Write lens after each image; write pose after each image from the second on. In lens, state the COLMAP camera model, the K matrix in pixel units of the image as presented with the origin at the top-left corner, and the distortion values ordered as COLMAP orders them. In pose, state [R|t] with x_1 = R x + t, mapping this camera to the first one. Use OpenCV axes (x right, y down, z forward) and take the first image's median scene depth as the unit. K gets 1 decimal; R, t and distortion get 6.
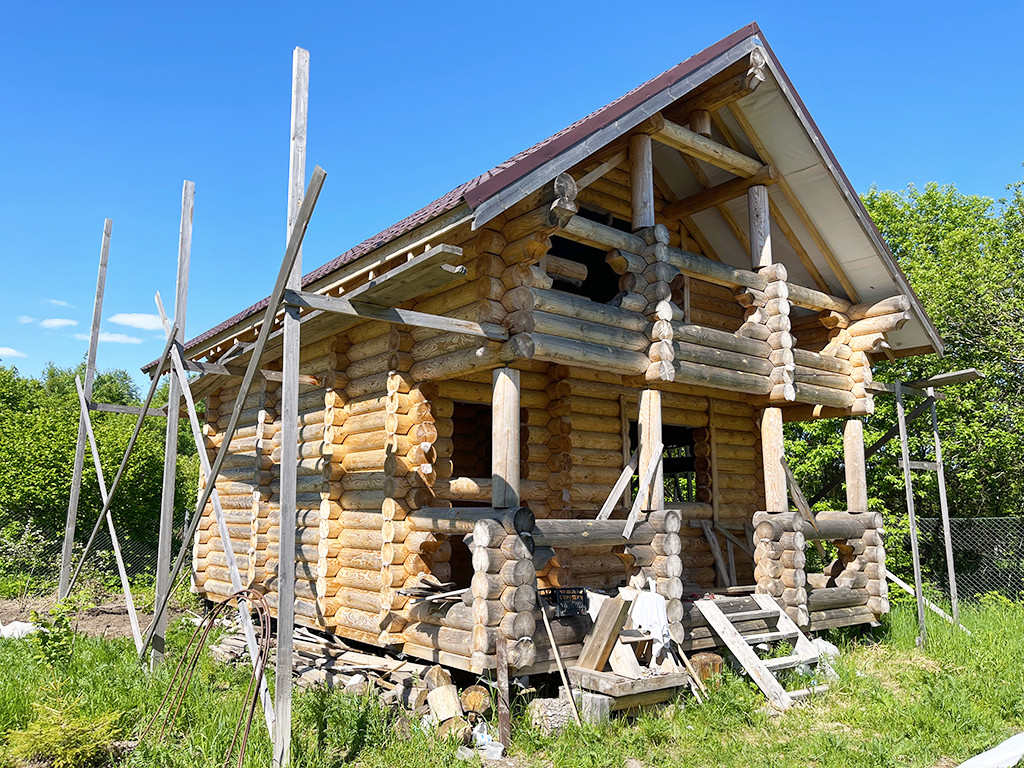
lens RADIAL K [[775.6, 0, 515.8], [0, 775.6, 376.3], [0, 0, 1]] dist [0.042569, -0.010582]
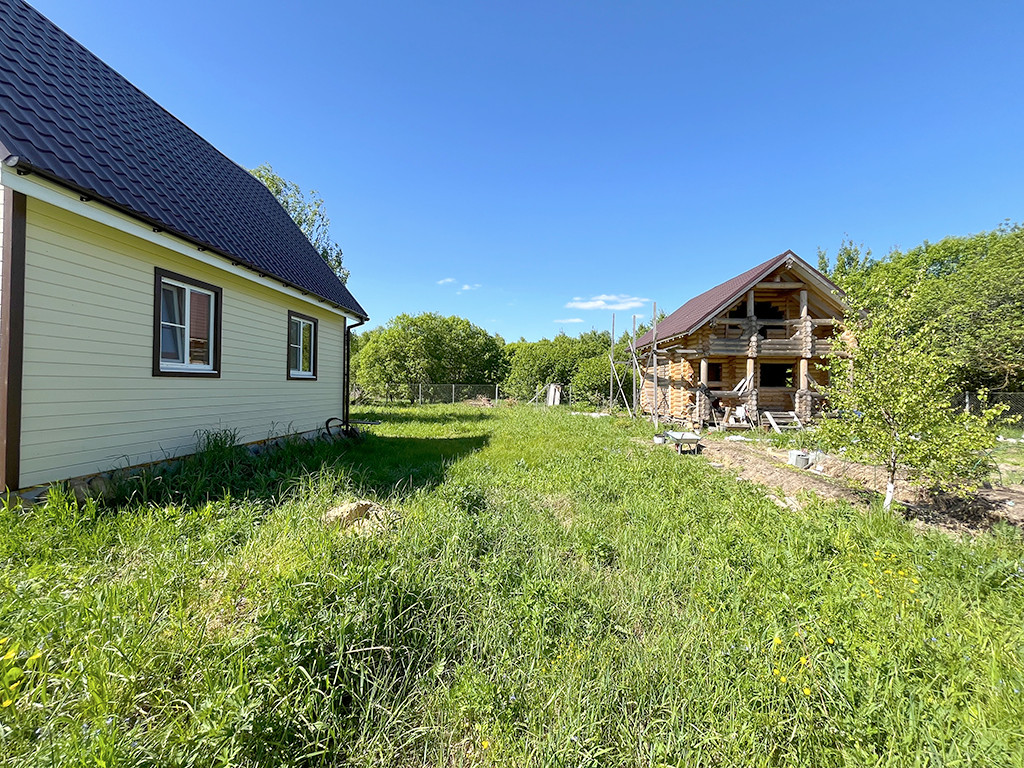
lens RADIAL K [[415.0, 0, 509.2], [0, 415.0, 387.6], [0, 0, 1]] dist [-0.001135, 0.000043]
pose [[0.774520, 0.002675, -0.632543, 0.575869], [0.102100, 0.986350, 0.129188, -0.244029], [0.624254, -0.164642, 0.763675, -1.438482]]
